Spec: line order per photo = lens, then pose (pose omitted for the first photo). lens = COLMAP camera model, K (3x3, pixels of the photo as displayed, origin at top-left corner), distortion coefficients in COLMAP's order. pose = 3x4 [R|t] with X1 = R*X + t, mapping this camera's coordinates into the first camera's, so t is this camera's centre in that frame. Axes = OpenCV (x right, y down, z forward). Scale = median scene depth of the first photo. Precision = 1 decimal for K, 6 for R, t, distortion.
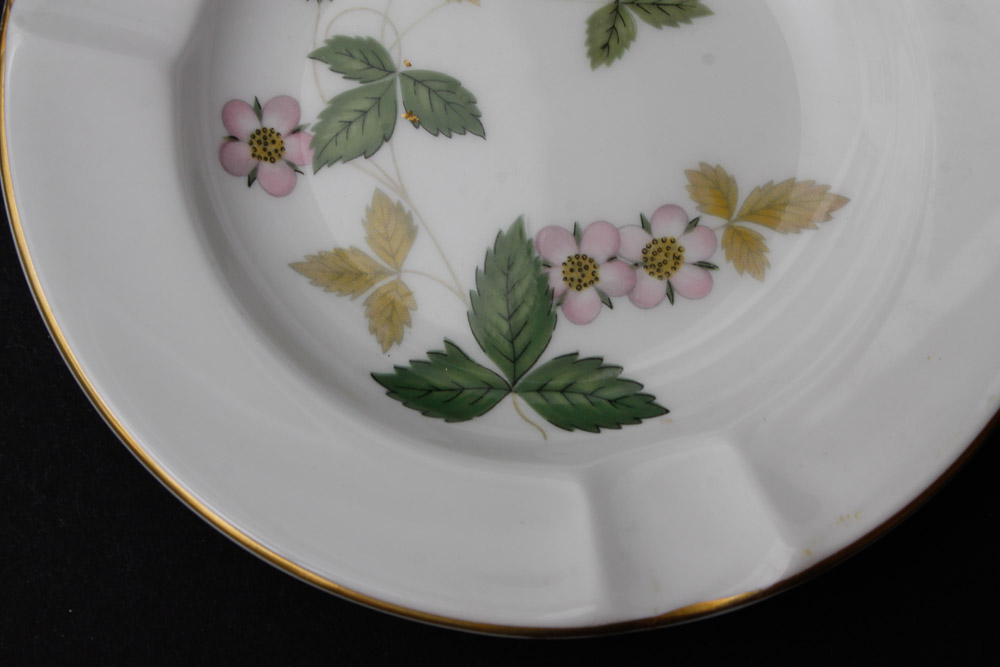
lens RADIAL K [[2200.4, 0, 501.5], [0, 2200.4, 315.7], [0, 0, 1]] dist [0.033587, 0.134502]
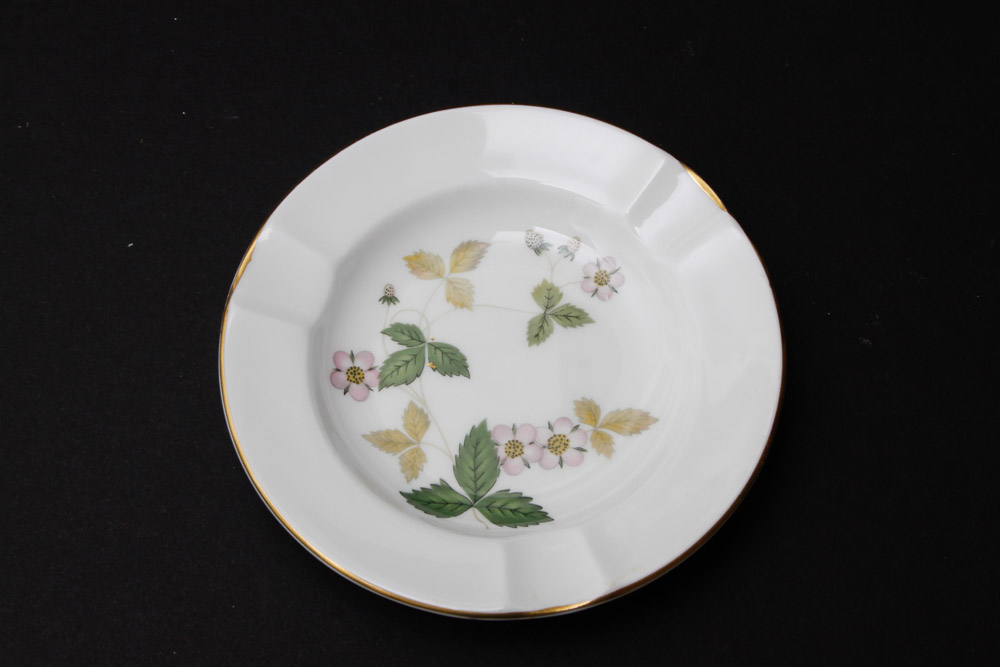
lens RADIAL K [[2200.4, 0, 501.5], [0, 2200.4, 315.7], [0, 0, 1]] dist [0.033587, 0.134502]
pose [[0.996789, 0.051326, -0.061454, 0.133784], [-0.063281, 0.975238, -0.211913, 0.267189], [0.049056, 0.215121, 0.975354, -0.862686]]
